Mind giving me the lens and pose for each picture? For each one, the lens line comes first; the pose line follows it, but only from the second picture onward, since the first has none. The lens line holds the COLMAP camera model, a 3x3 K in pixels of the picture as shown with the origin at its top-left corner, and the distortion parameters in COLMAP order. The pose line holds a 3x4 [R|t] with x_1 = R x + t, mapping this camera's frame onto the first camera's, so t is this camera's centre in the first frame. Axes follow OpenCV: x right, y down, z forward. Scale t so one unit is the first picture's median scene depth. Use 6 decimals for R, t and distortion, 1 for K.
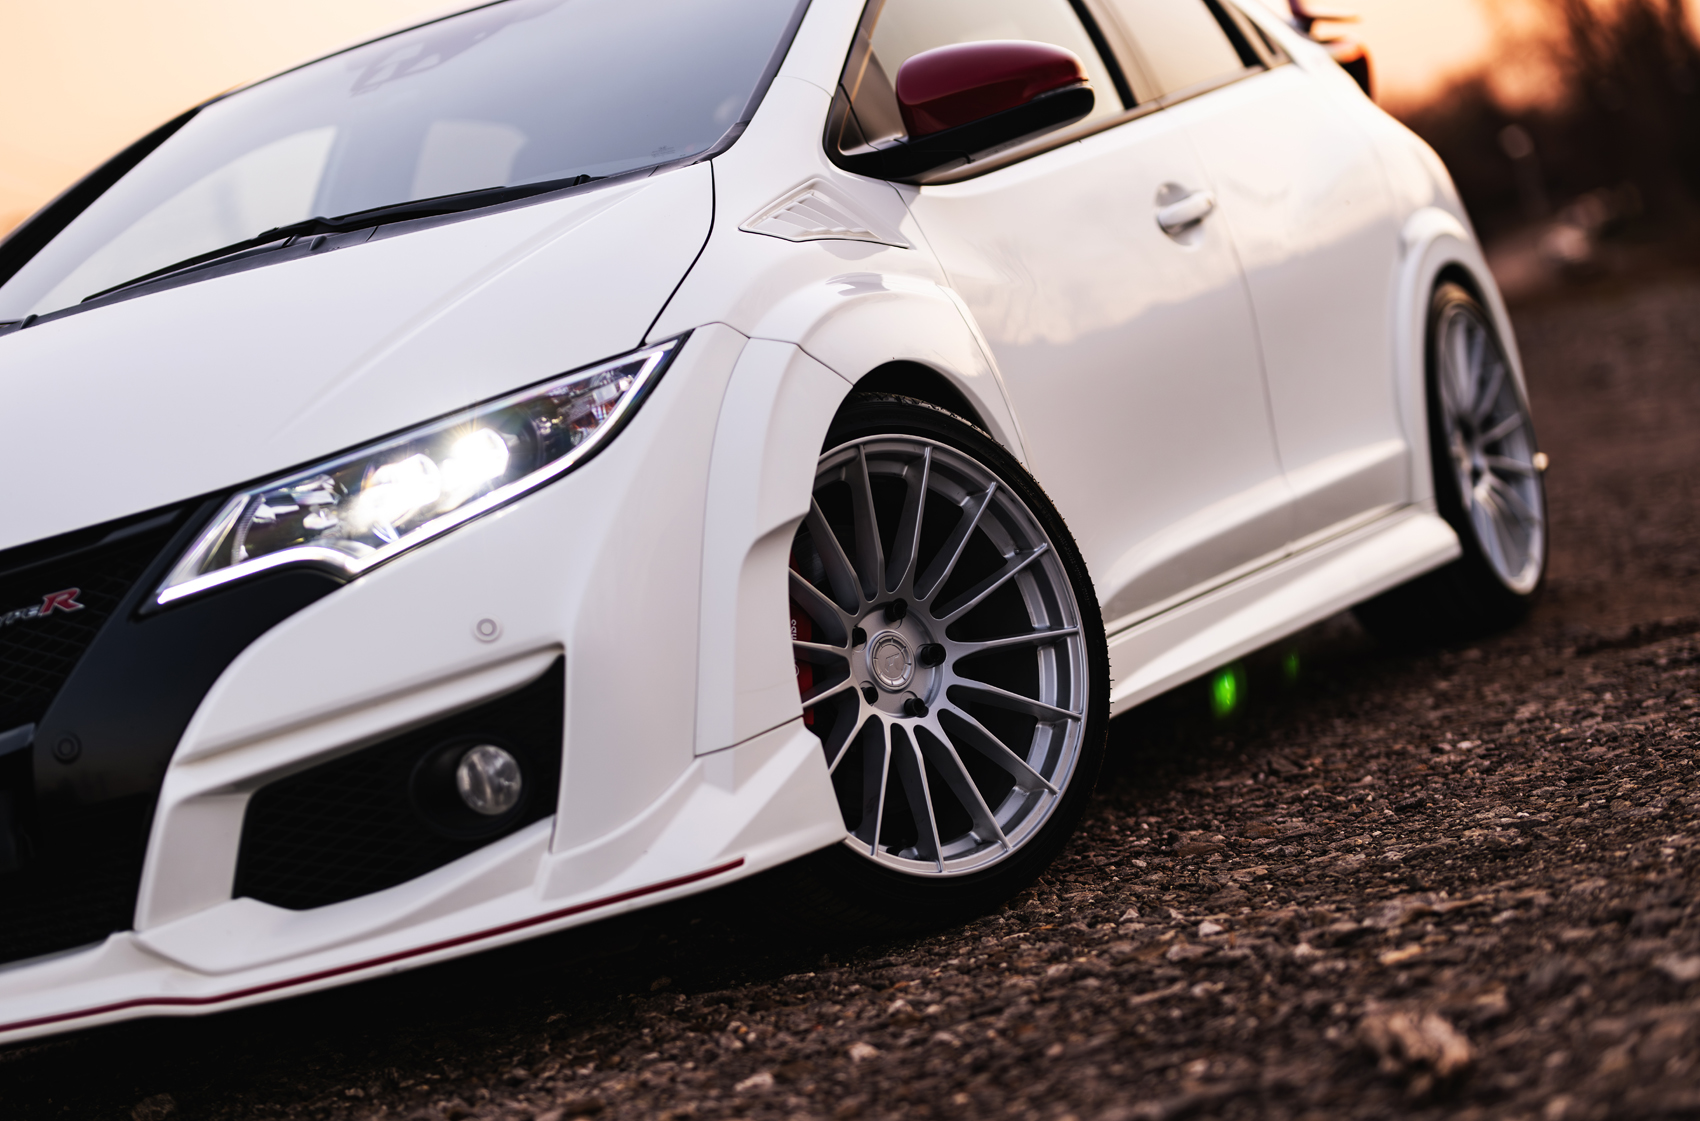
lens RADIAL K [[4097.1, 0, 850.0], [0, 4097.1, 560.5], [0, 0, 1]] dist [0.055918, -0.400594]
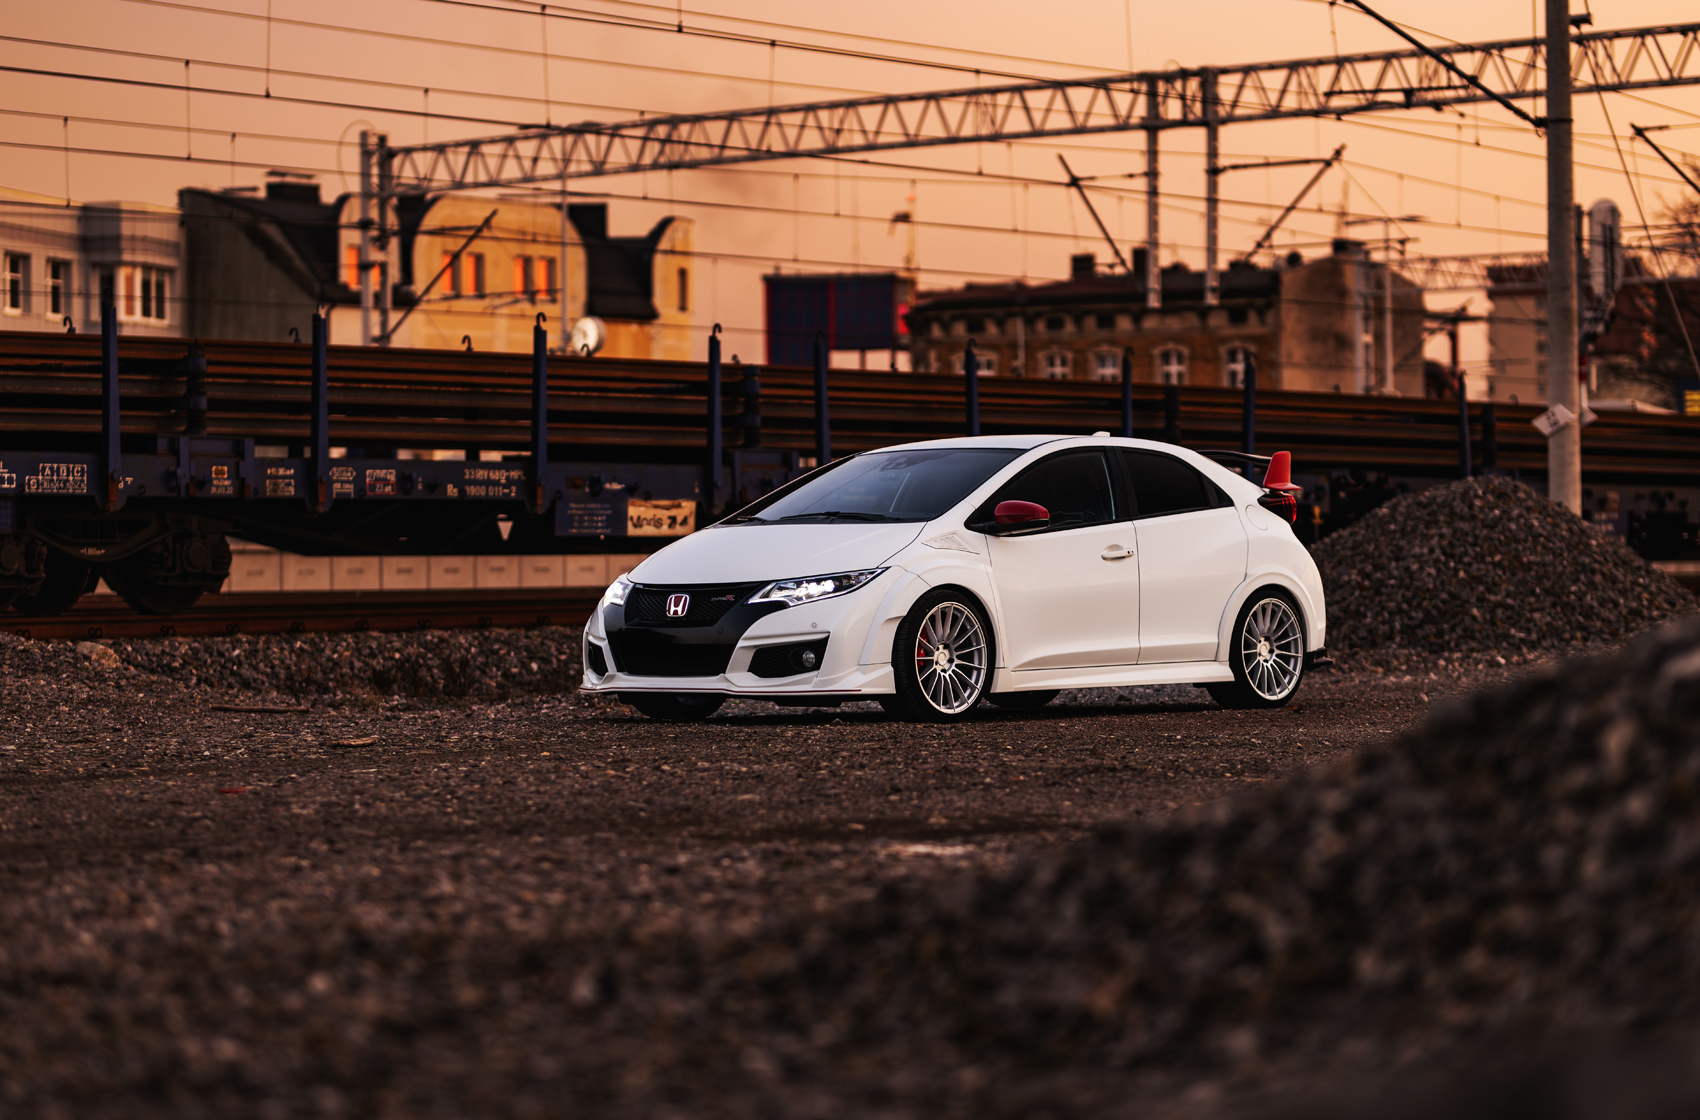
lens RADIAL K [[4217.5, 0, 850.0], [0, 4217.5, 560.0], [0, 0, 1]] dist [0.036796, -0.214142]
pose [[0.933290, 0.215655, -0.287165, 1.140902], [-0.215539, 0.975957, 0.032418, -0.191035], [0.287252, 0.031639, 0.957333, -3.077248]]
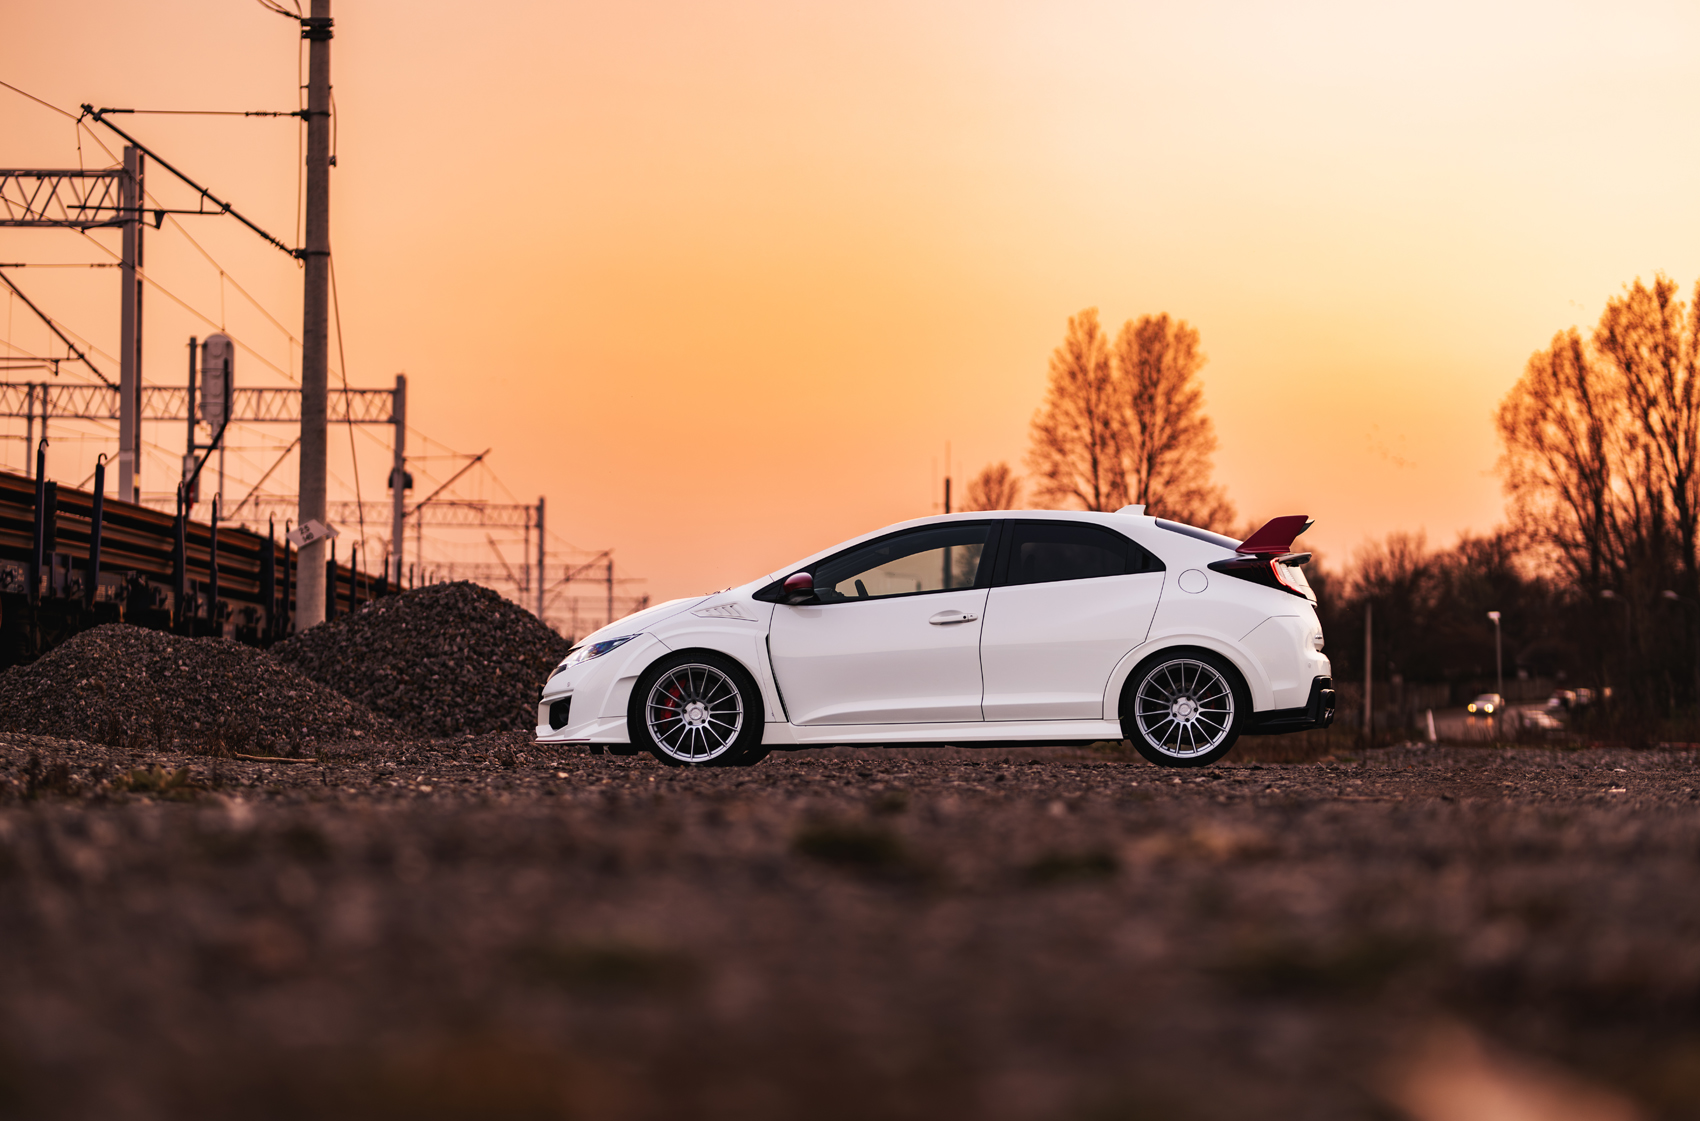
lens RADIAL K [[3985.3, 0, 850.0], [0, 3985.3, 560.5], [0, 0, 1]] dist [-0.041818, -0.272543]
pose [[0.924990, 0.251618, 0.284749, -1.766233], [-0.219962, 0.965596, -0.138716, 0.589924], [-0.309855, 0.065677, 0.948513, -2.950164]]
